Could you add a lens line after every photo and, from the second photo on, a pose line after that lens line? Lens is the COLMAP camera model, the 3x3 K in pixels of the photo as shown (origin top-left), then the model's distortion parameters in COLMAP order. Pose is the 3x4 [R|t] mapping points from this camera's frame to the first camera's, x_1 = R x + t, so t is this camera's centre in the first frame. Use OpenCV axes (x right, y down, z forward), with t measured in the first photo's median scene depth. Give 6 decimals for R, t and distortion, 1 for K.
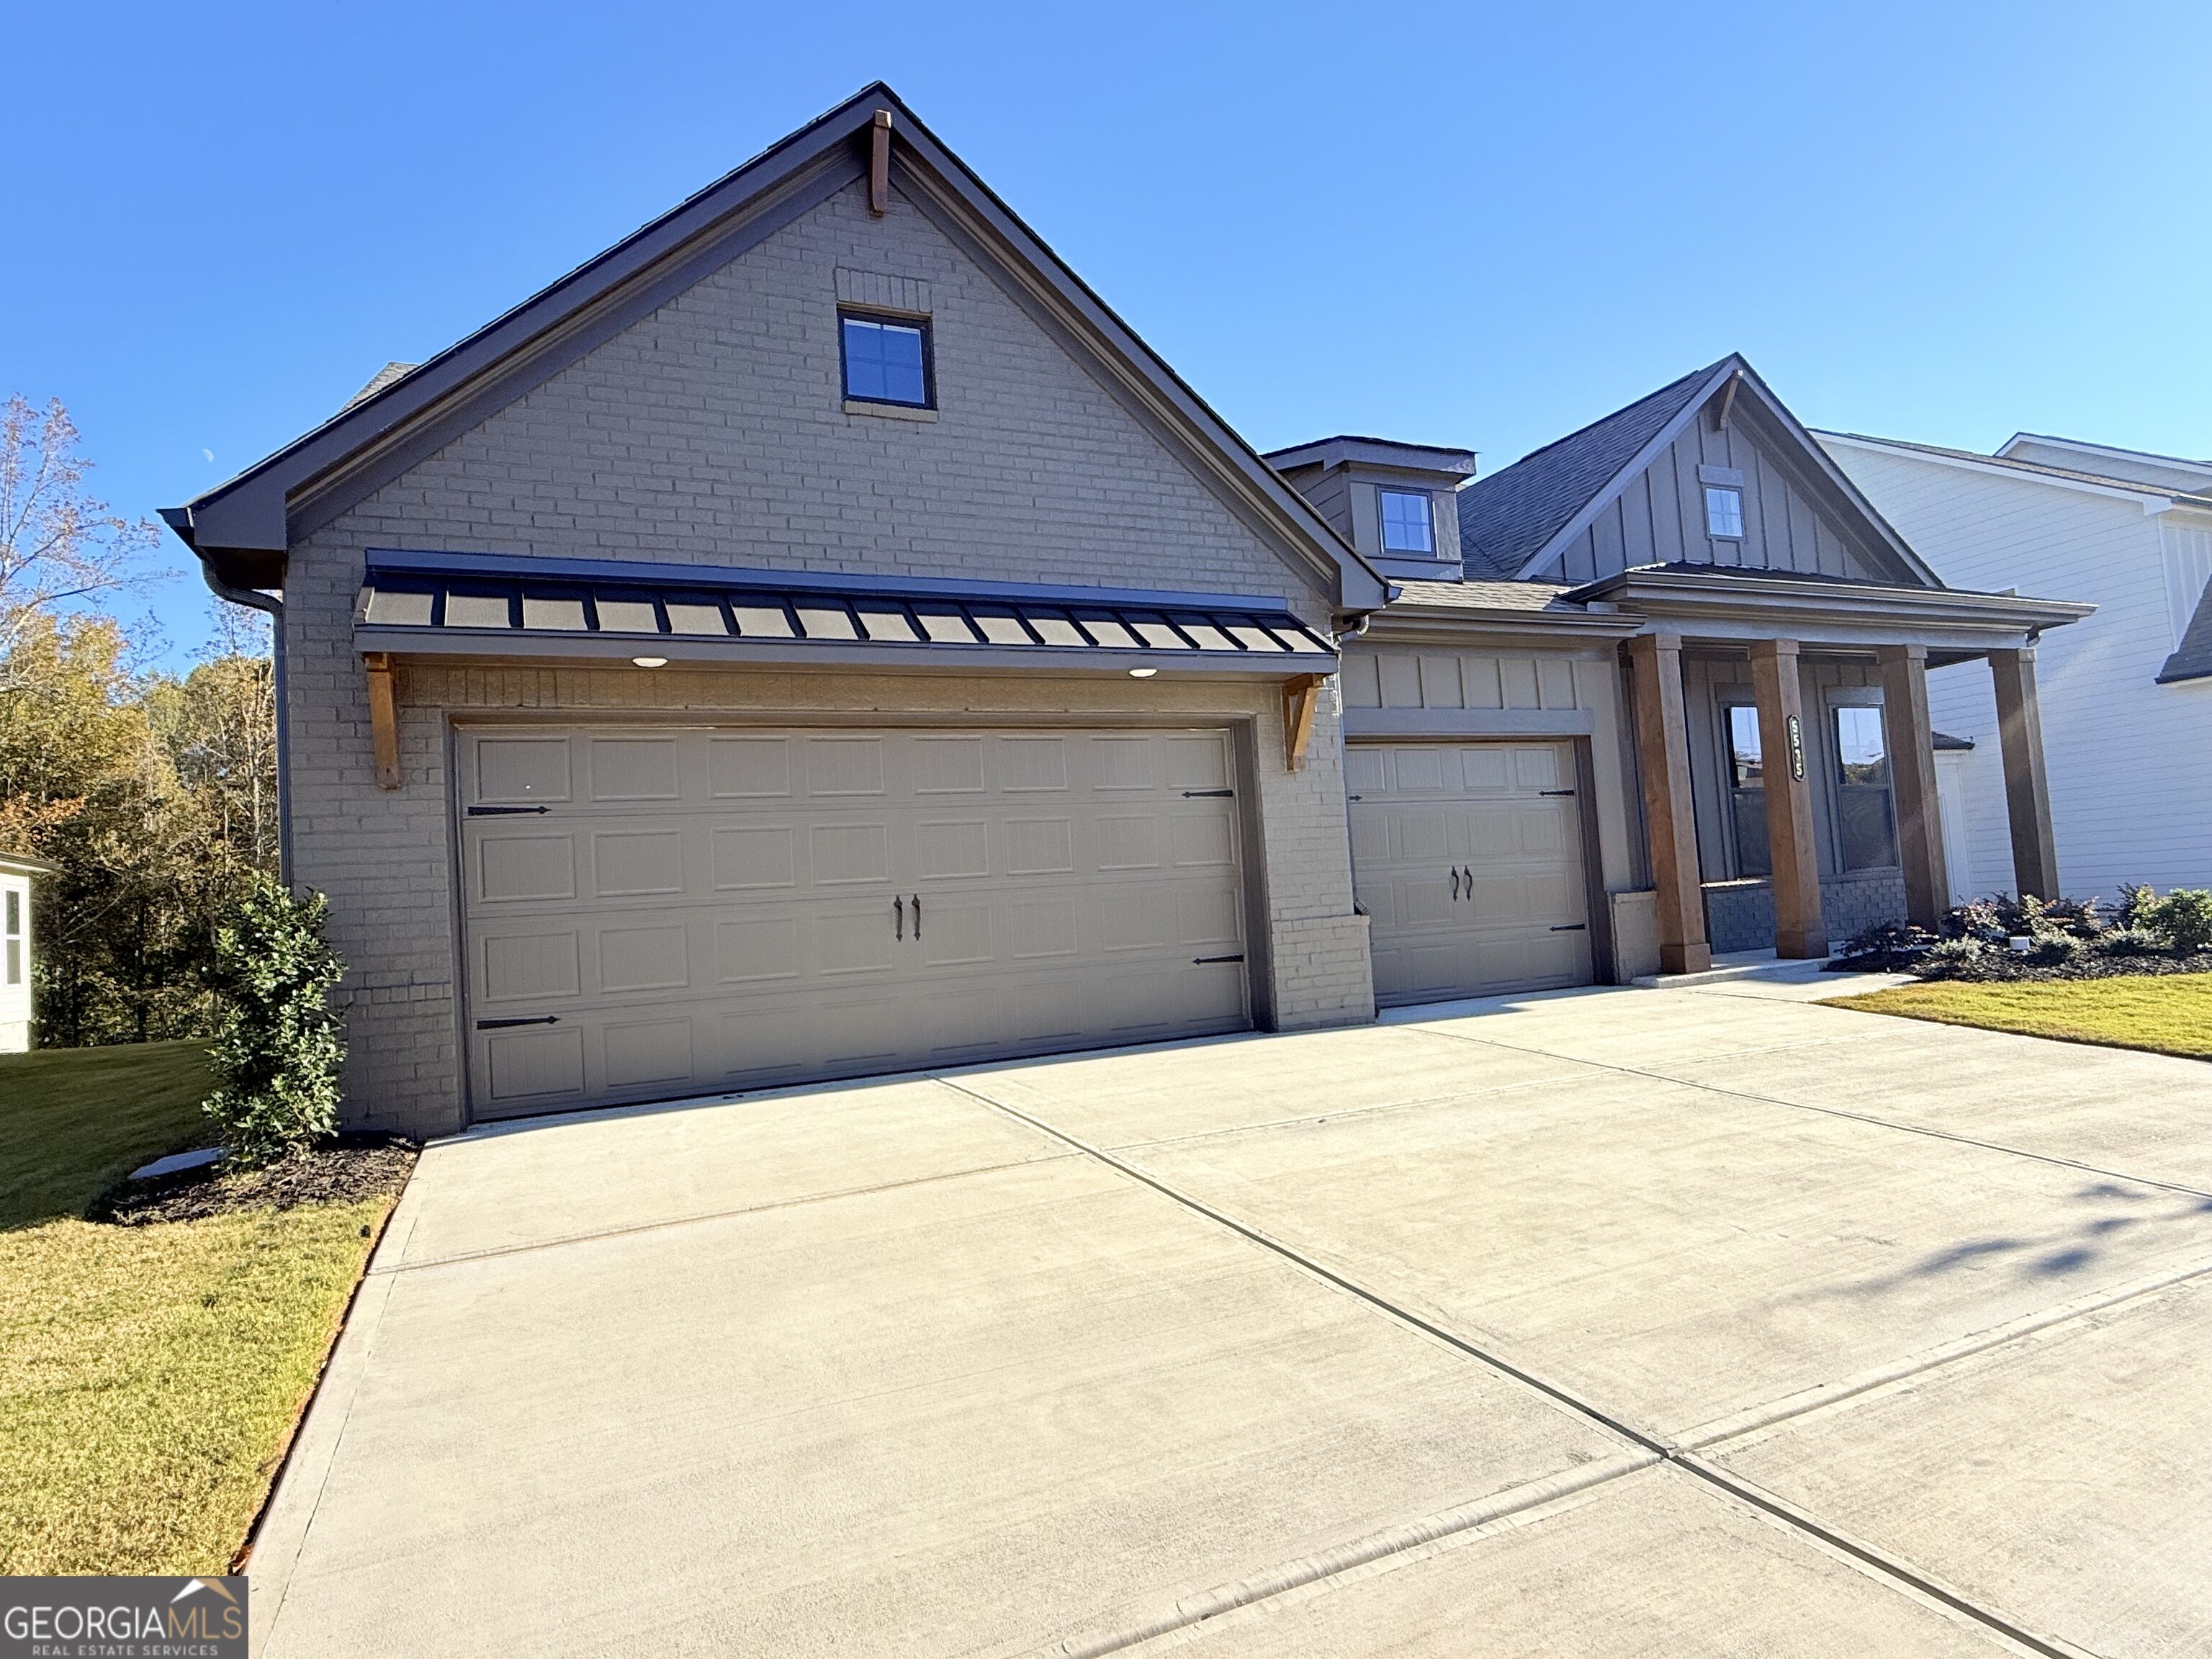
lens RADIAL K [[1279.5, 0, 1104.8], [0, 1279.5, 837.5], [0, 0, 1]] dist [-0.003641, -0.000212]
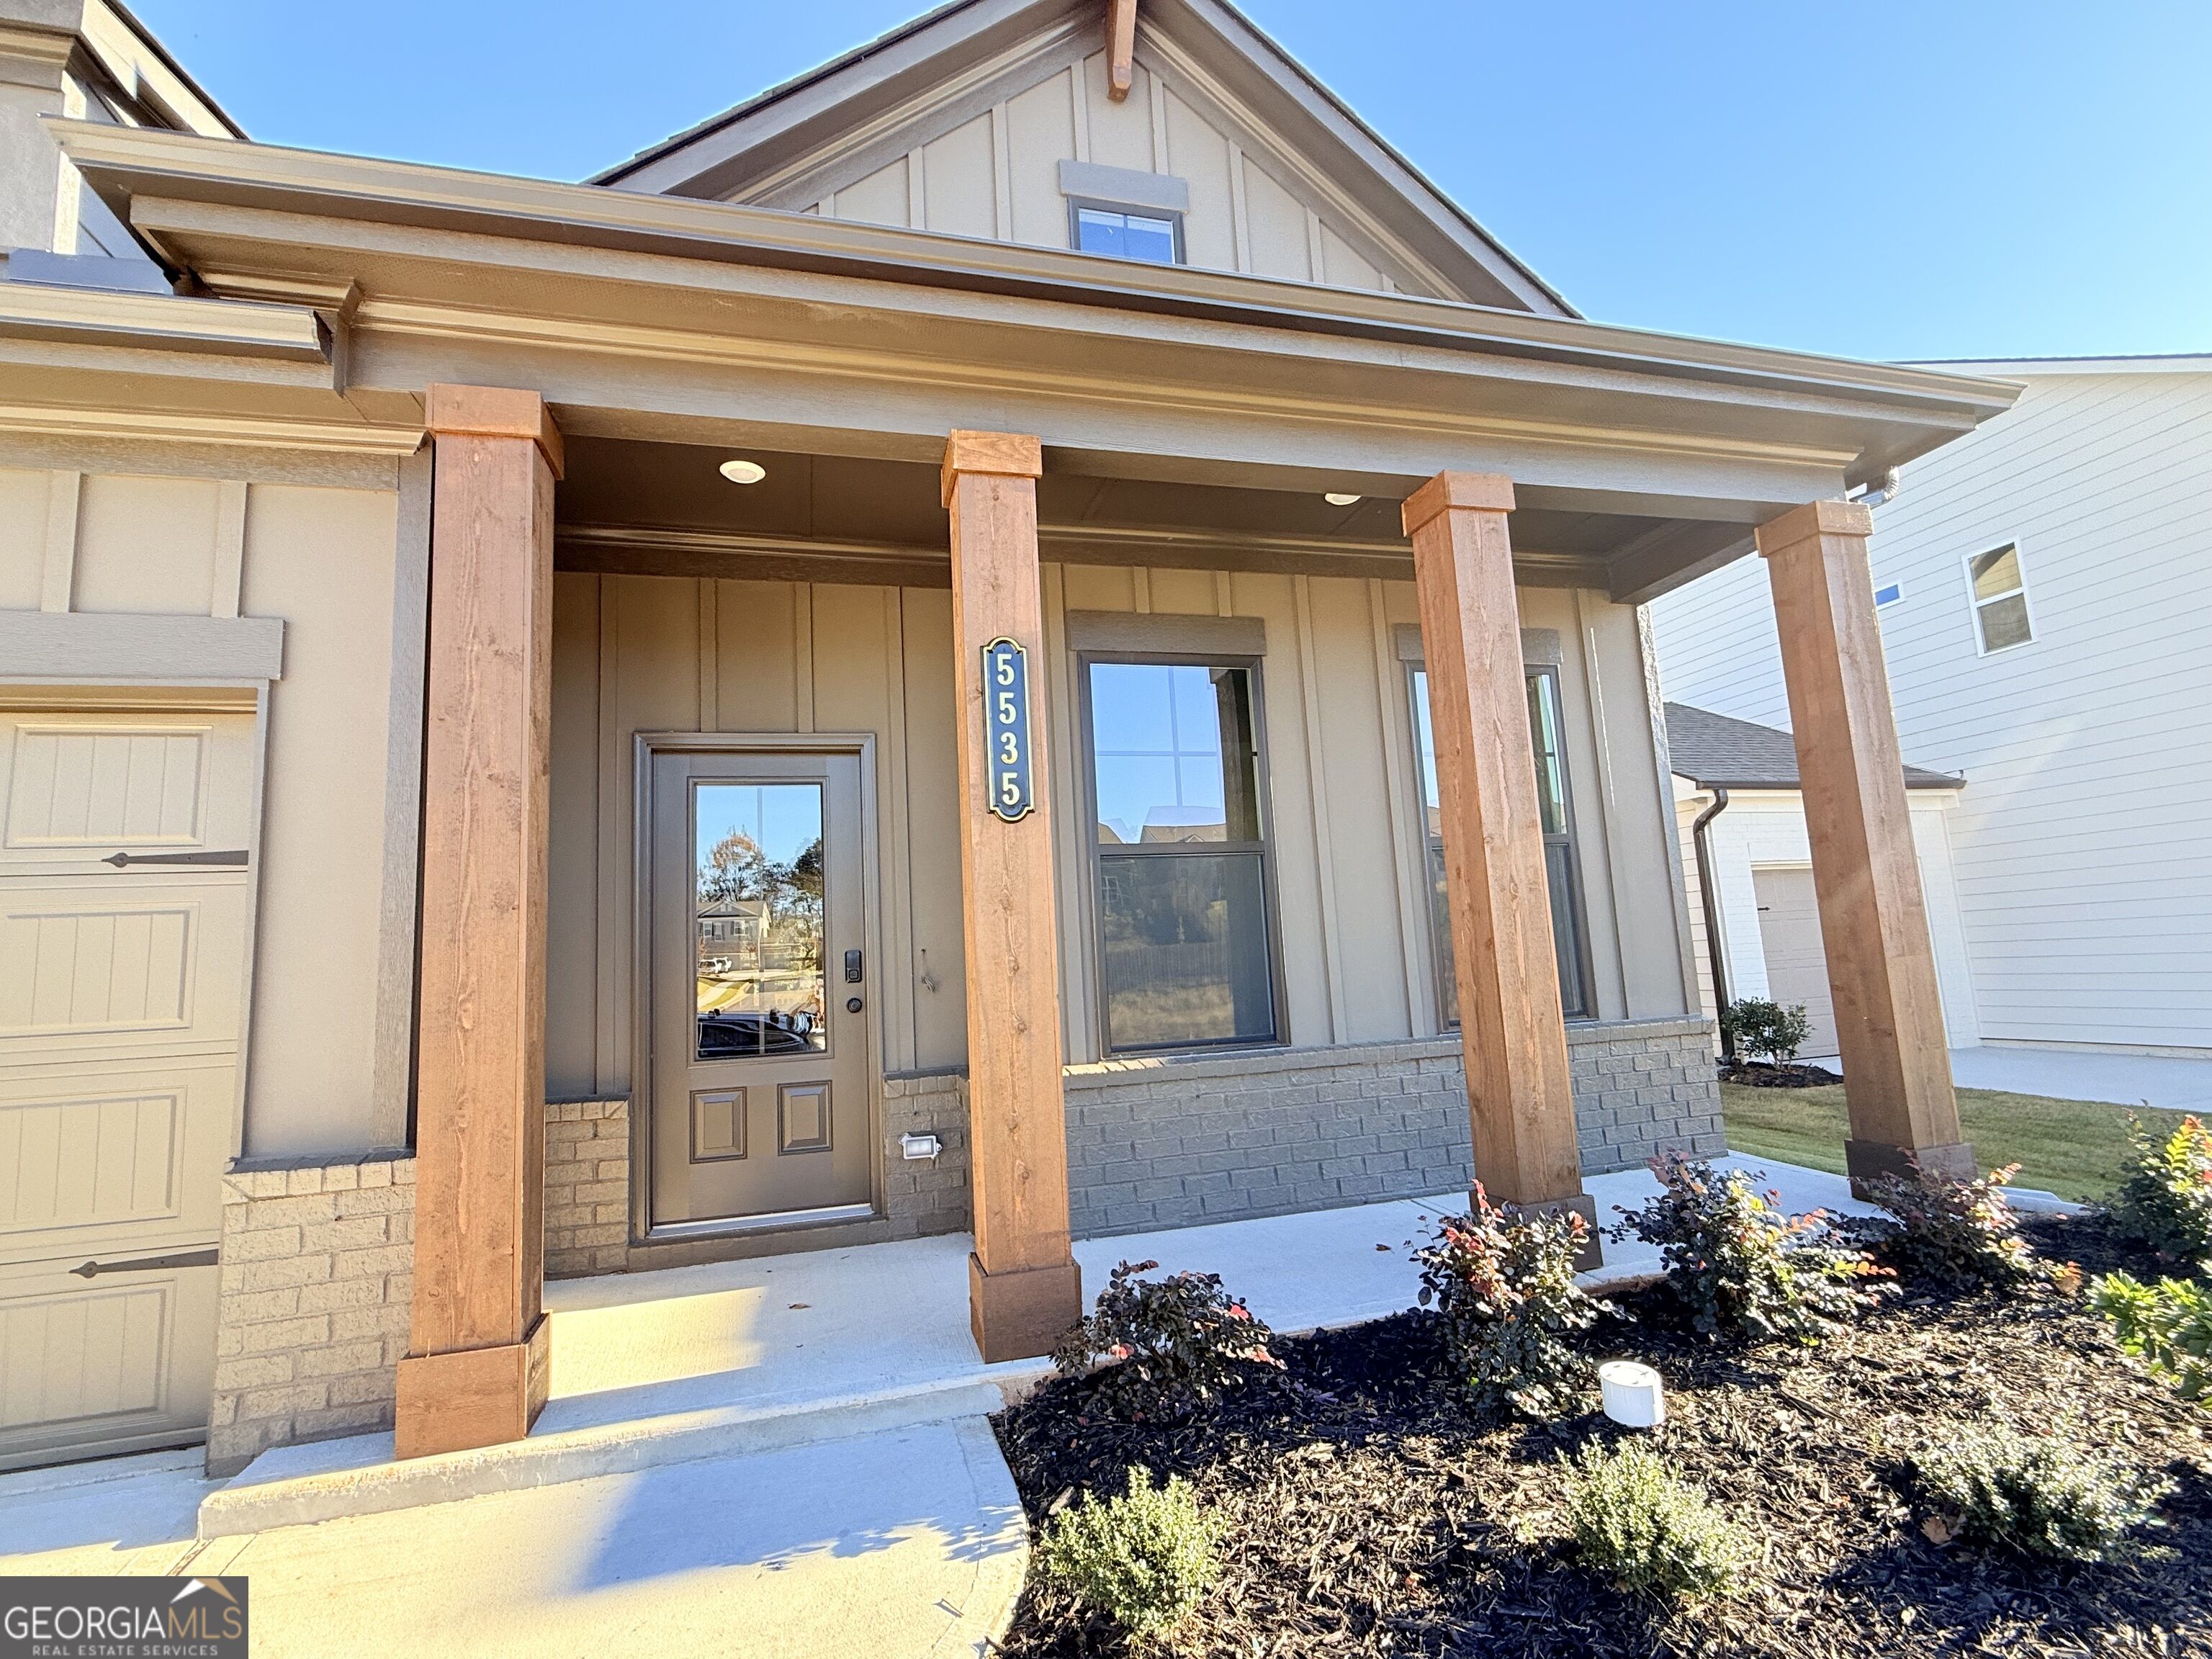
lens RADIAL K [[1047.8, 0, 1102.4], [0, 1047.8, 827.1], [0, 0, 1]] dist [-0.000306, -0.000170]
pose [[0.985683, -0.009691, -0.168333, 0.864997], [-0.001140, 0.997941, -0.064129, -0.033541], [0.168608, 0.063403, 0.983642, 1.016270]]
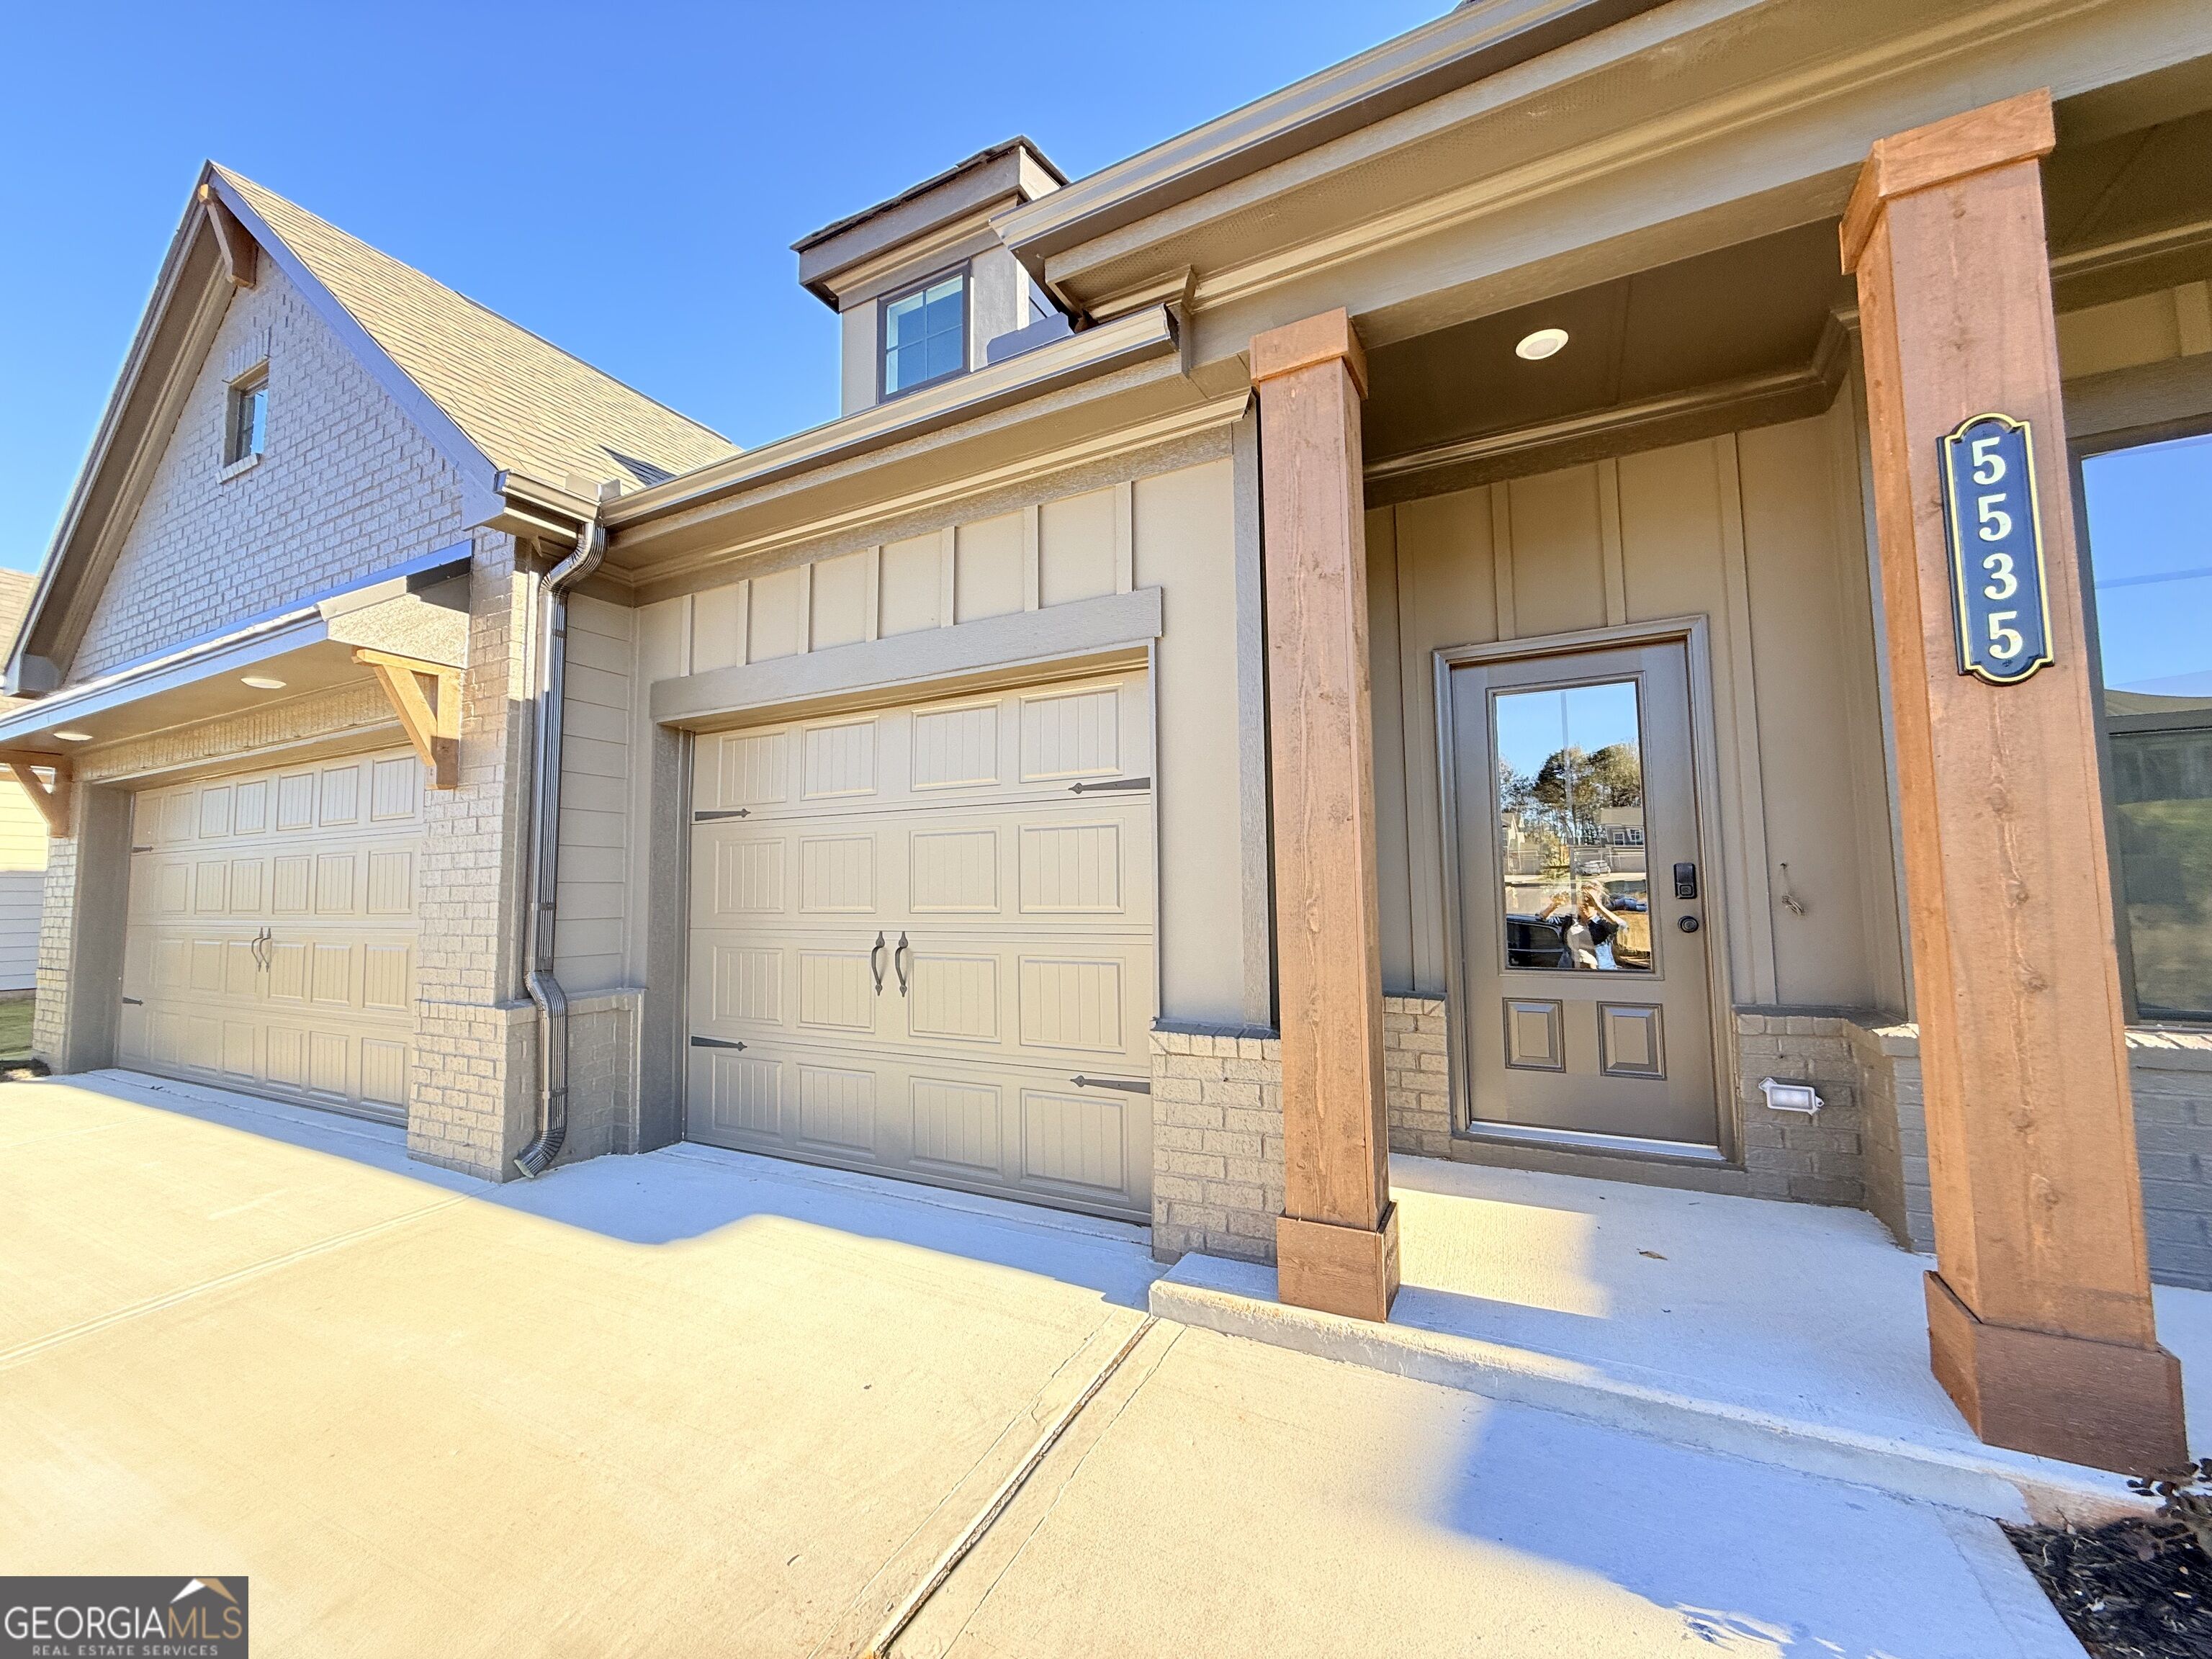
lens RADIAL K [[880.2, 0, 1097.8], [0, 880.2, 827.6], [0, 0, 1]] dist [-0.000190, 0.000076]
pose [[0.602442, -0.002225, -0.798160, 0.803228], [0.020169, 0.999719, 0.012436, -0.031353], [0.797908, -0.023590, 0.602317, 1.075577]]
